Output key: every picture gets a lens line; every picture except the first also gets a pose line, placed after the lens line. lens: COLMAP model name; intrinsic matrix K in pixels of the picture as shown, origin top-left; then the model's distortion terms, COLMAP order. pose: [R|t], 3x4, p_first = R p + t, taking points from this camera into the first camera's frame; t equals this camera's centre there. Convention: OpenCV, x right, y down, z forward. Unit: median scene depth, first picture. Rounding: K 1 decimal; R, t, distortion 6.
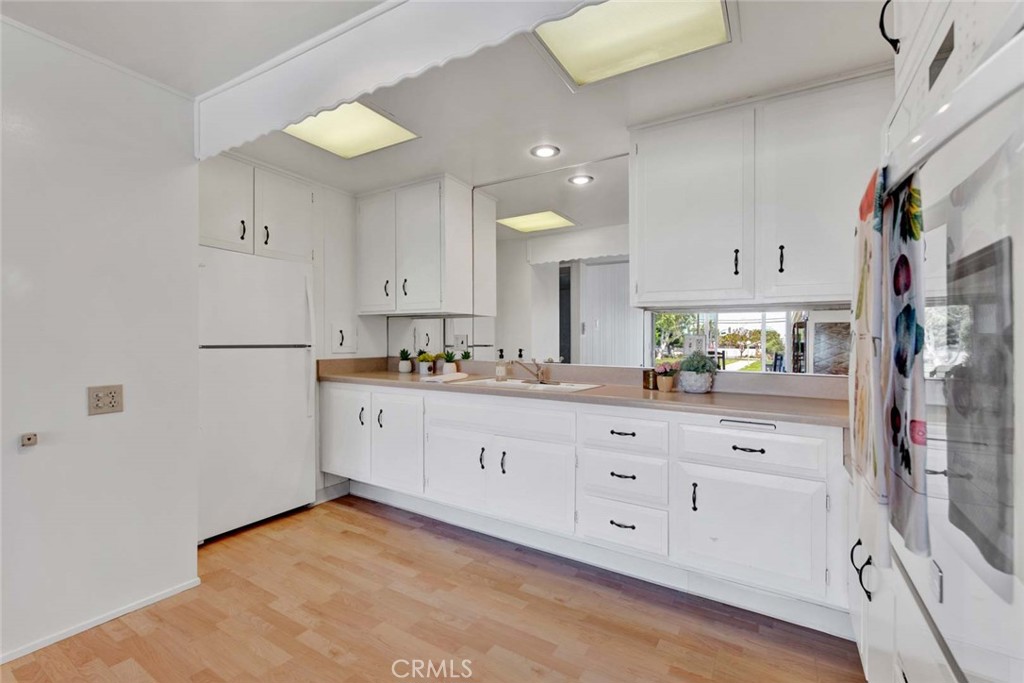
lens RADIAL K [[445.6, 0, 512.2], [0, 445.6, 339.4], [0, 0, 1]] dist [-0.015948, 0.000127]
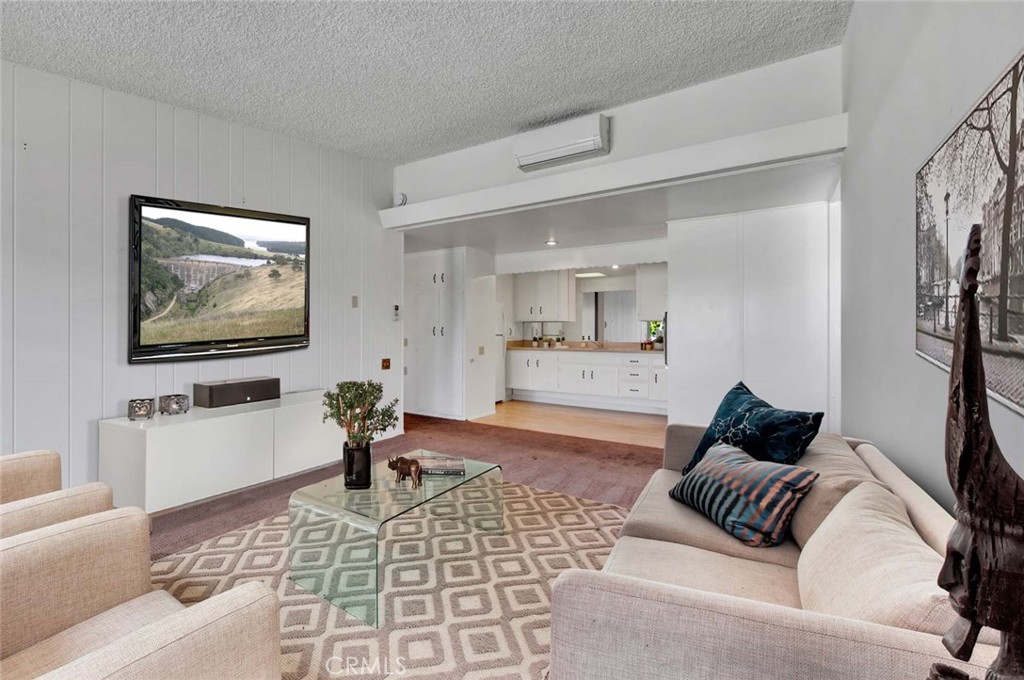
lens RADIAL K [[427.2, 0, 506.2], [0, 427.2, 330.7], [0, 0, 1]] dist [0.003205, 0.000108]
pose [[0.999676, -0.005856, -0.024791, -0.440917], [0.005794, 0.999980, -0.002598, -0.004277], [0.024806, 0.002454, 0.999689, -1.552953]]
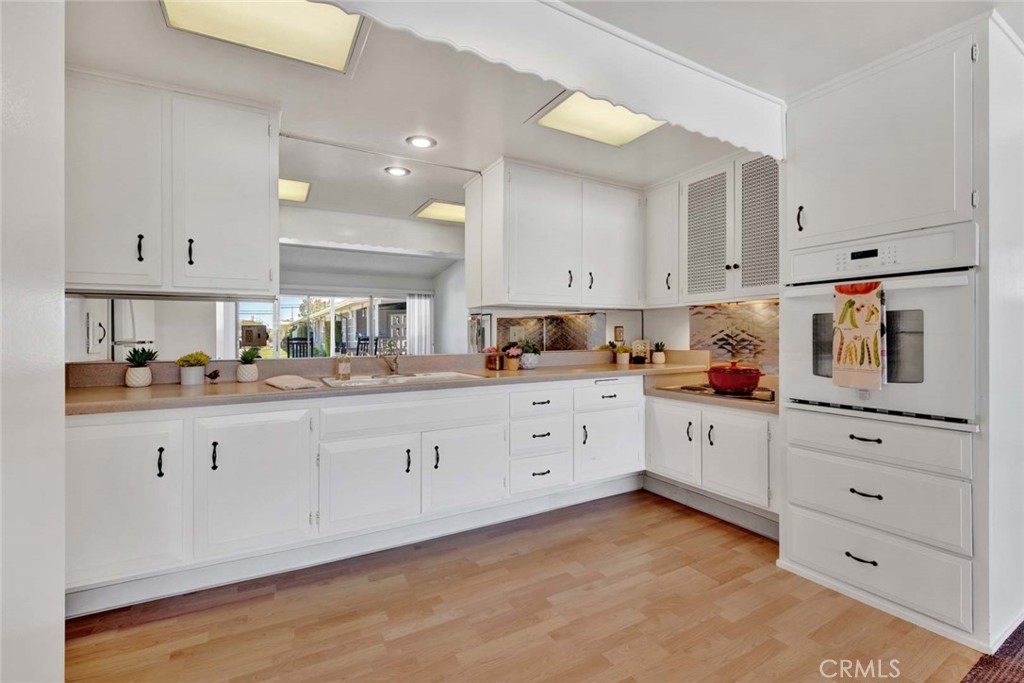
lens RADIAL K [[445.6, 0, 506.2], [0, 445.6, 337.6], [0, 0, 1]] dist [-0.015948, 0.000127]
pose [[0.498500, -0.022032, 0.866610, -0.682901], [0.007574, 0.999750, 0.021060, -0.003315], [-0.866857, -0.003934, 0.498542, 0.334013]]
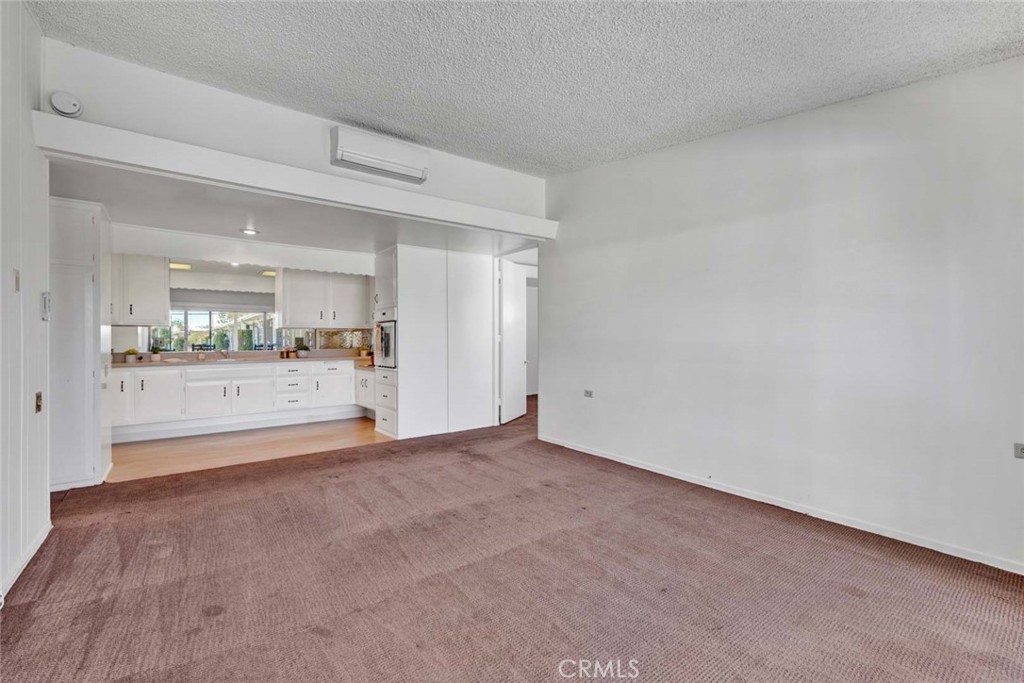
lens RADIAL K [[445.6, 0, 515.2], [0, 445.6, 338.9], [0, 0, 1]] dist [-0.015948, 0.000127]
pose [[0.370506, -0.011829, 0.928755, -1.479667], [0.006451, 0.999928, 0.010162, -0.017043], [-0.928808, 0.002226, 0.370556, -1.129182]]
